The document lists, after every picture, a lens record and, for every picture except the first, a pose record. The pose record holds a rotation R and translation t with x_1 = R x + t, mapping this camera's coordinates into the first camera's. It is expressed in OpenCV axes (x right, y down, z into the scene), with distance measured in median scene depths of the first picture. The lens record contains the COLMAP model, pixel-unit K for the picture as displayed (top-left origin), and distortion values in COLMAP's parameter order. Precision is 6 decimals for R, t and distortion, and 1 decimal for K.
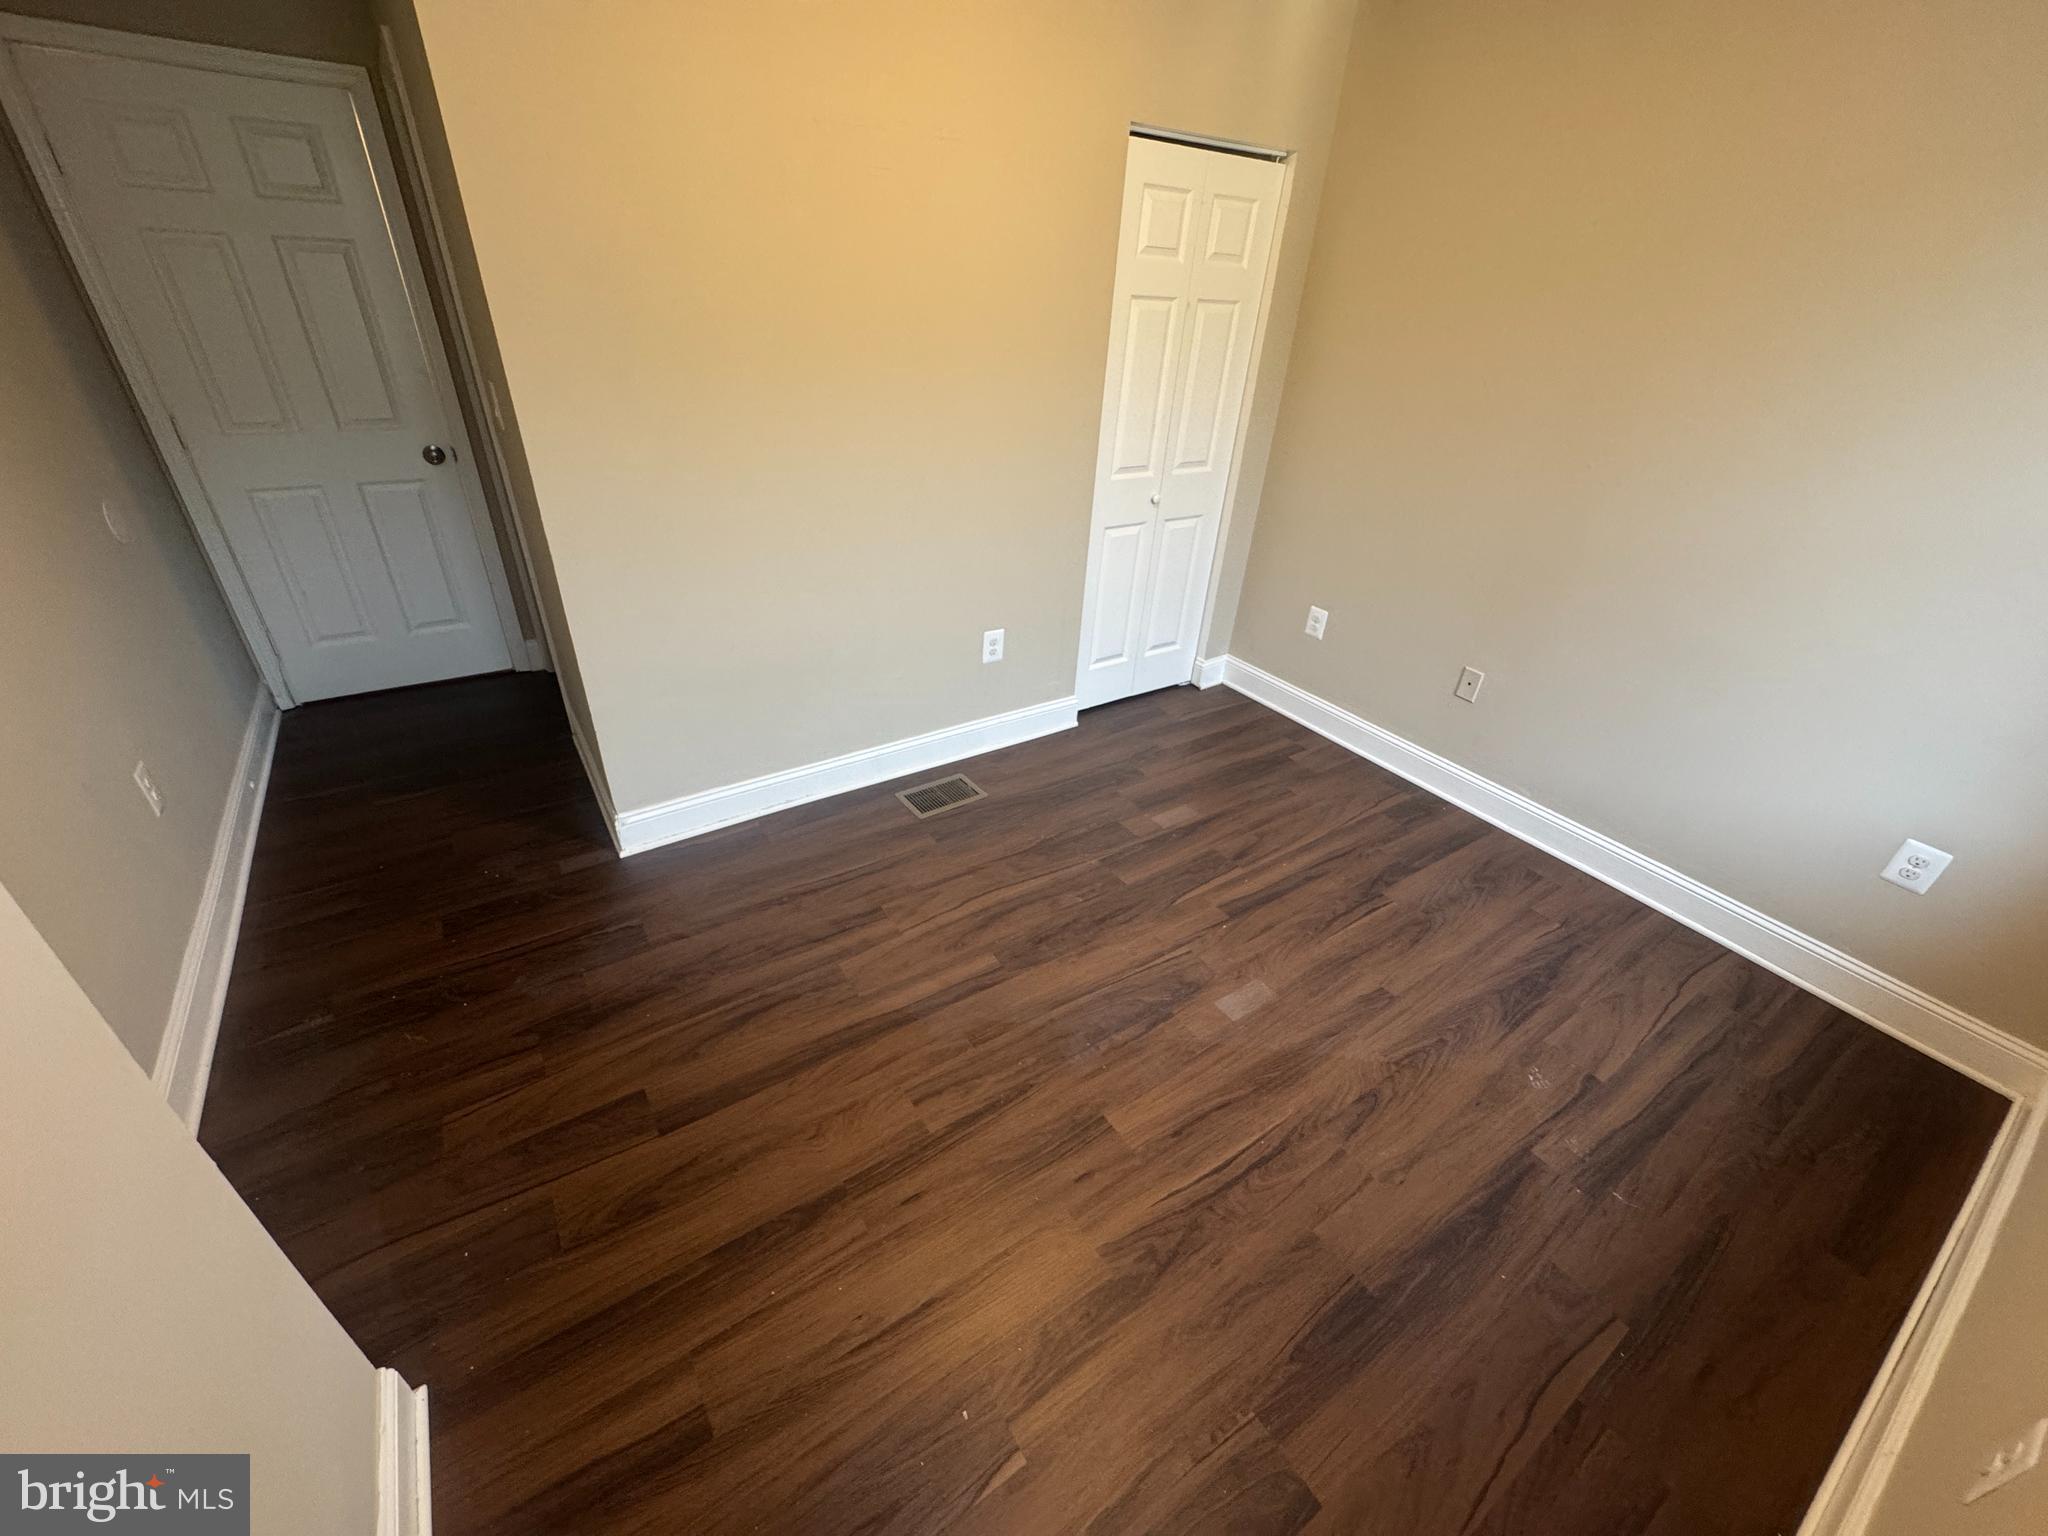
lens RADIAL K [[813.5, 0, 1025.2], [0, 813.5, 771.9], [0, 0, 1]] dist [-0.003192, -0.001046]
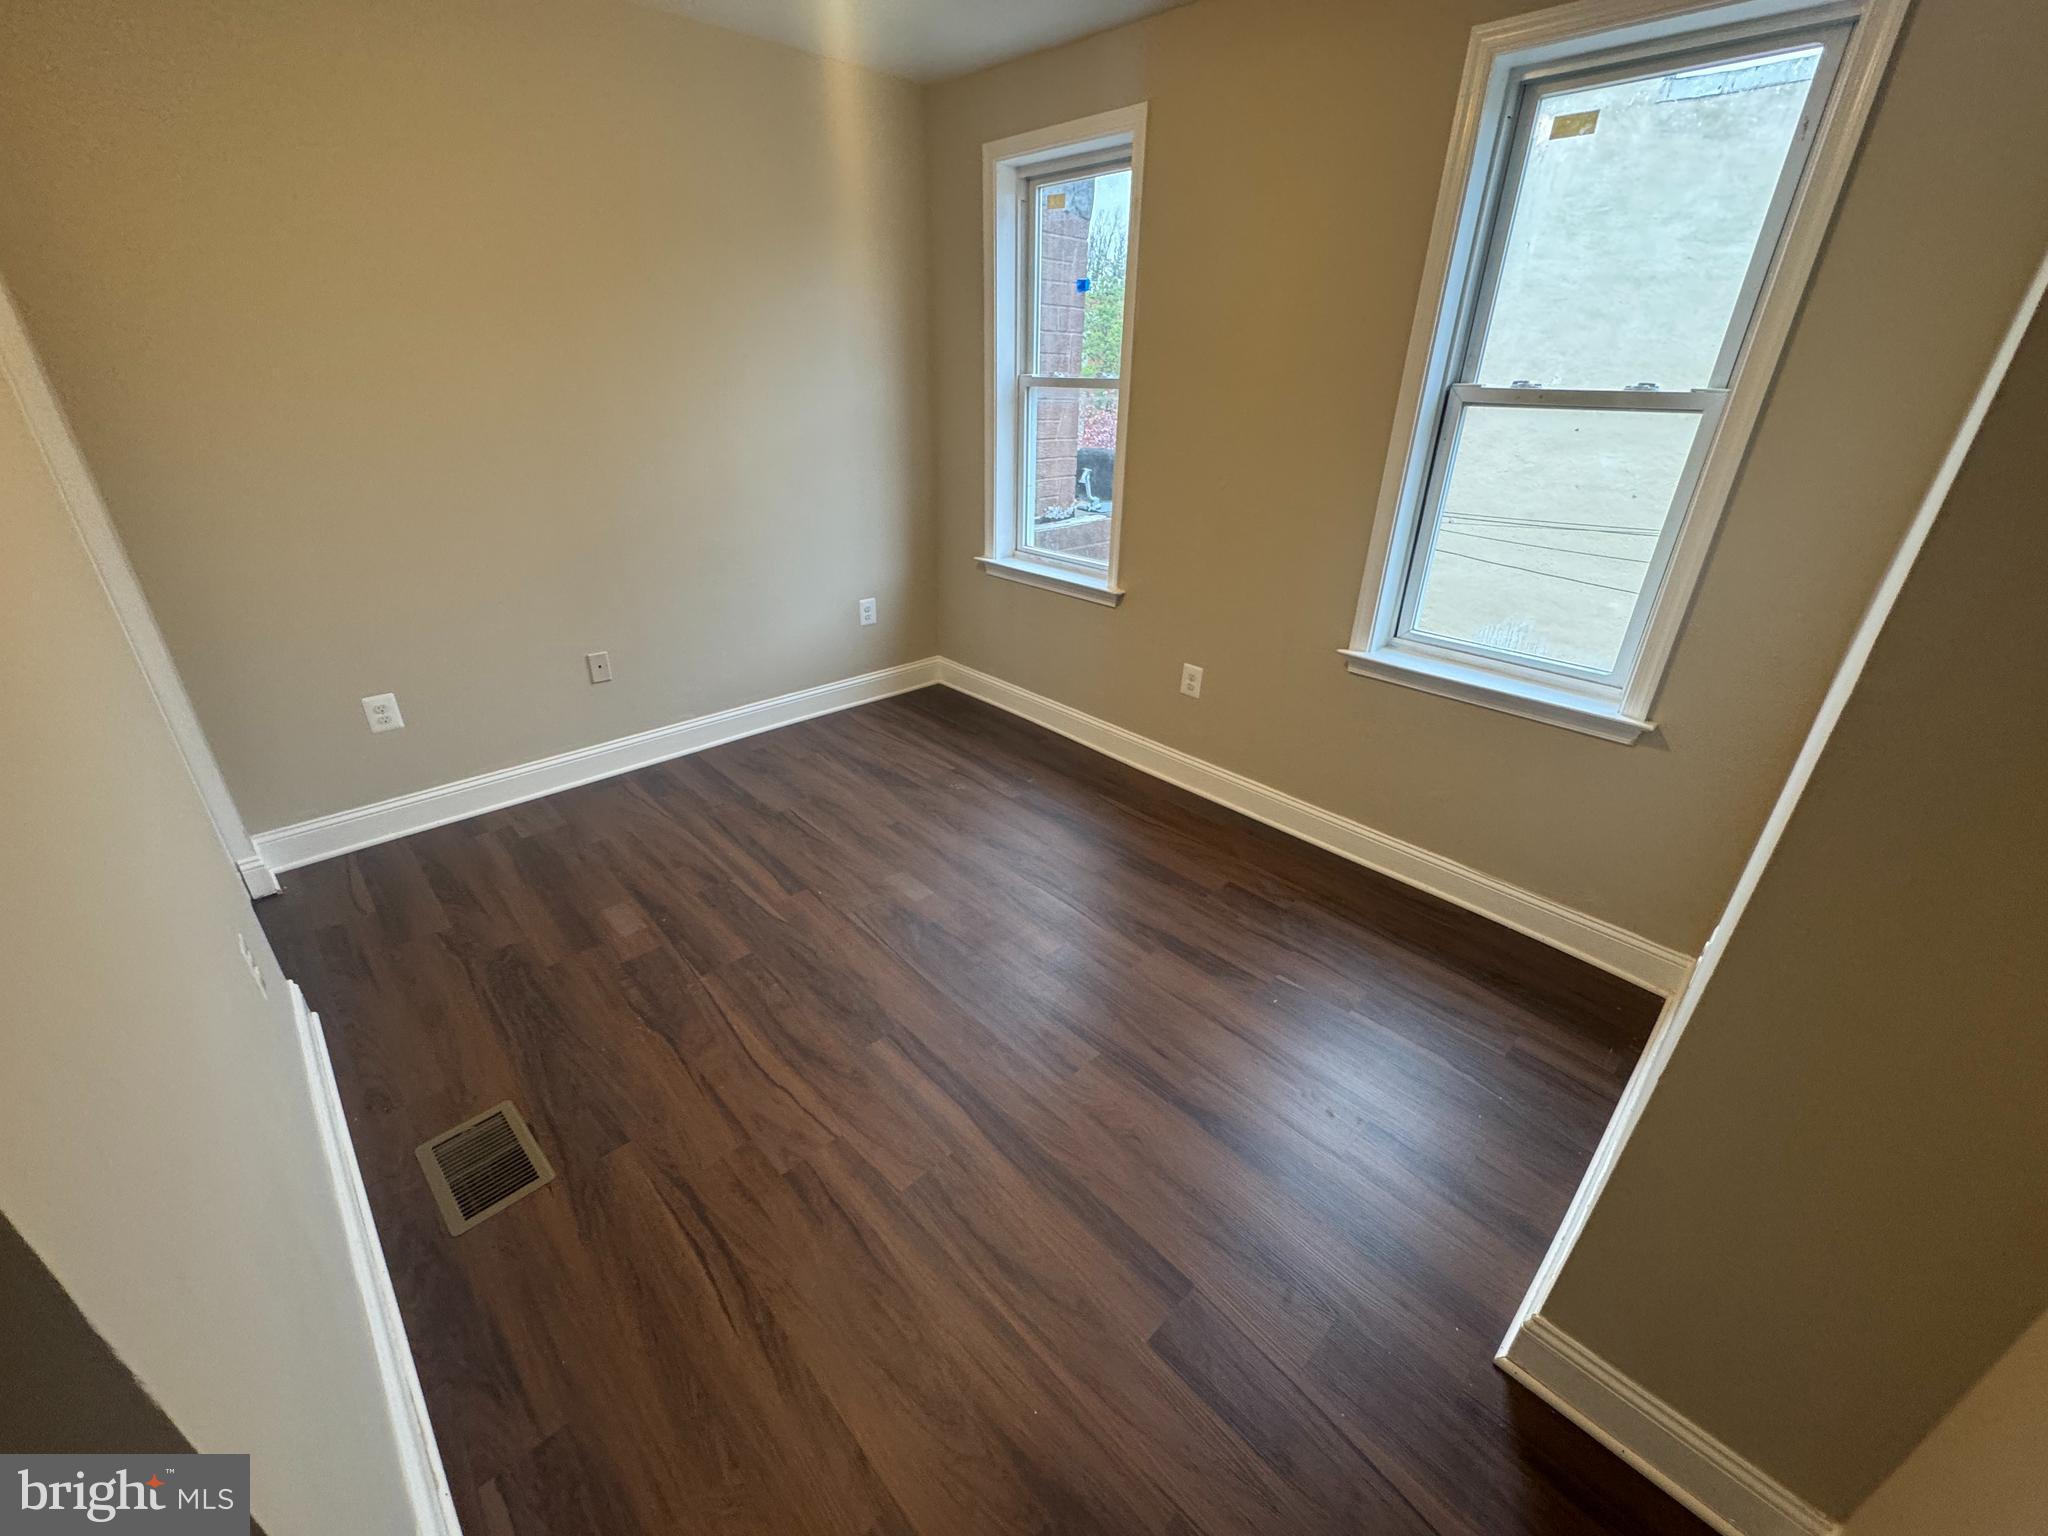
lens RADIAL K [[813.5, 0, 1025.2], [0, 813.5, 771.9], [0, 0, 1]] dist [-0.003192, -0.001046]
pose [[-0.177360, -0.484810, 0.856448, -0.638959], [0.485802, 0.713700, 0.504608, -0.329874], [-0.855885, 0.505561, 0.108940, 0.562406]]
